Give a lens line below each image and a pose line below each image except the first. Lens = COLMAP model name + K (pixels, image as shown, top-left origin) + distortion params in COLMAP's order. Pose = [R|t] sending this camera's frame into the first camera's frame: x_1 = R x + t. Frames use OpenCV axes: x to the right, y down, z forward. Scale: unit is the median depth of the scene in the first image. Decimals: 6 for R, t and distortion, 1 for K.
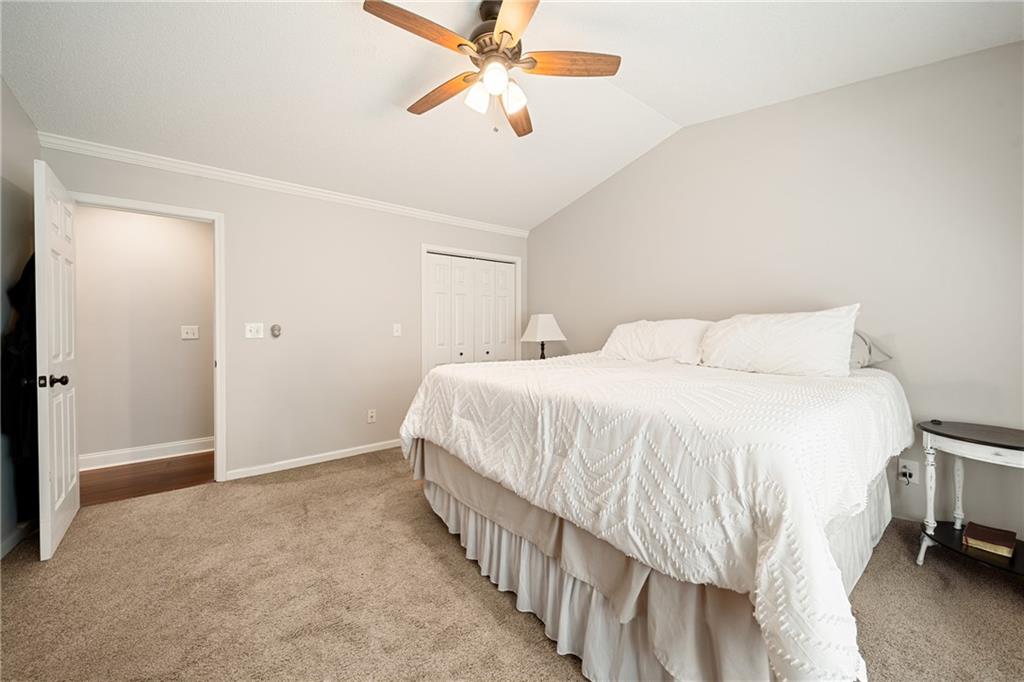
lens RADIAL K [[361.5, 0, 514.5], [0, 361.5, 335.0], [0, 0, 1]] dist [0.001187, 0.000024]
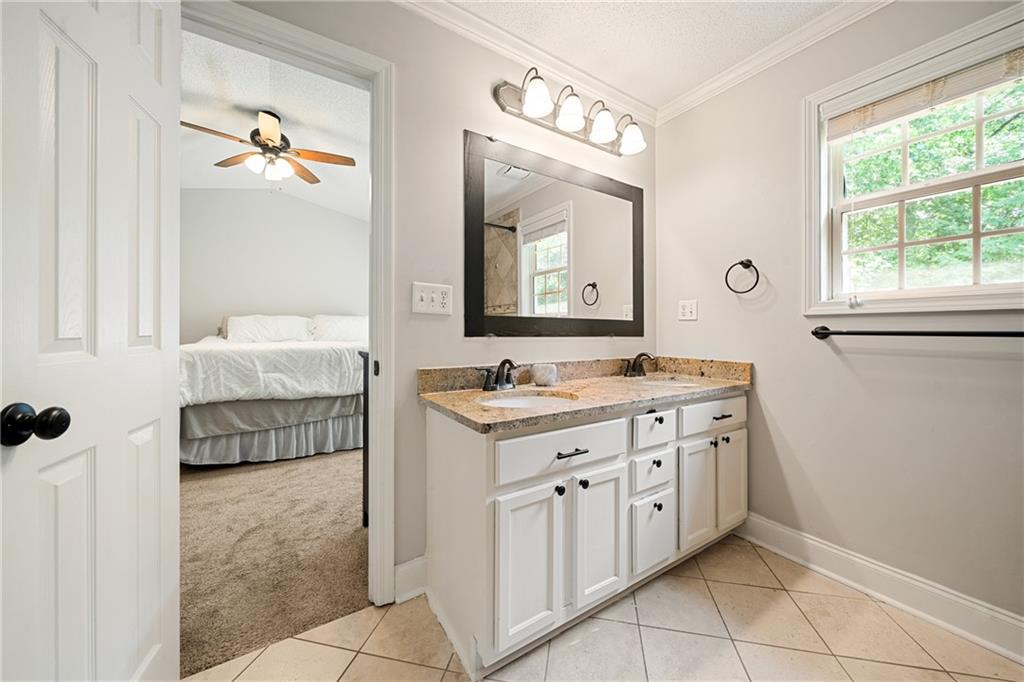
lens RADIAL K [[361.5, 0, 514.5], [0, 361.5, 335.0], [0, 0, 1]] dist [0.001187, 0.000024]
pose [[0.071045, 0.000064, 0.997473, -1.670442], [0.006396, 0.999979, -0.000519, 0.074720], [-0.997453, 0.006416, 0.071043, -0.180455]]
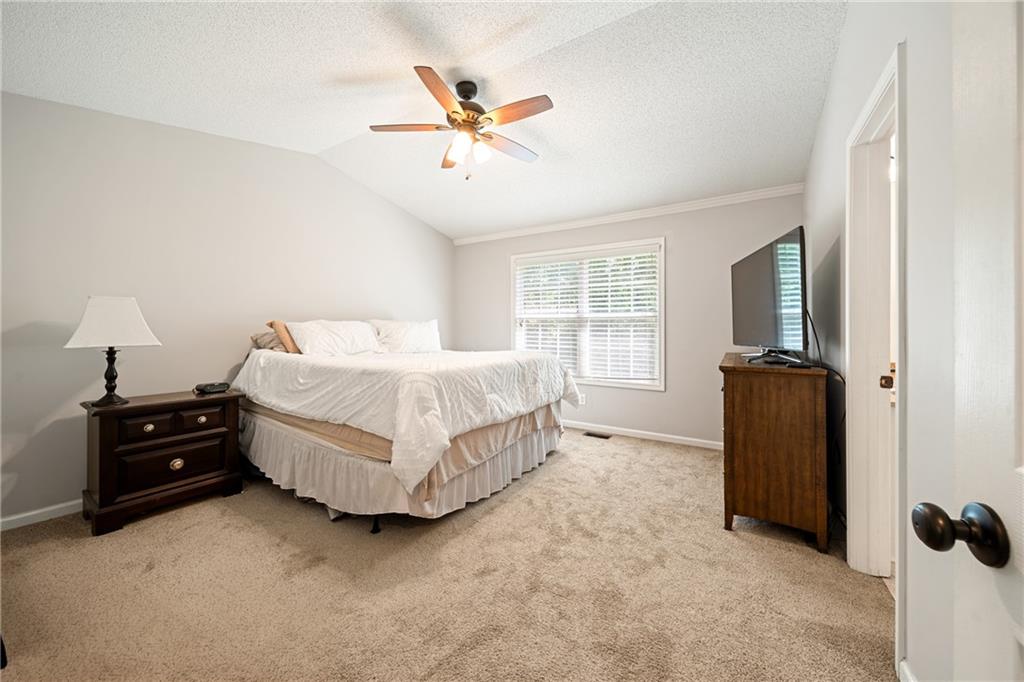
lens RADIAL K [[361.5, 0, 514.5], [0, 361.5, 335.0], [0, 0, 1]] dist [0.001187, 0.000024]
pose [[-0.353212, -0.003272, 0.935537, -1.455026], [0.008530, 0.999941, 0.006718, 0.003548], [-0.935504, 0.010353, -0.353164, 1.410447]]
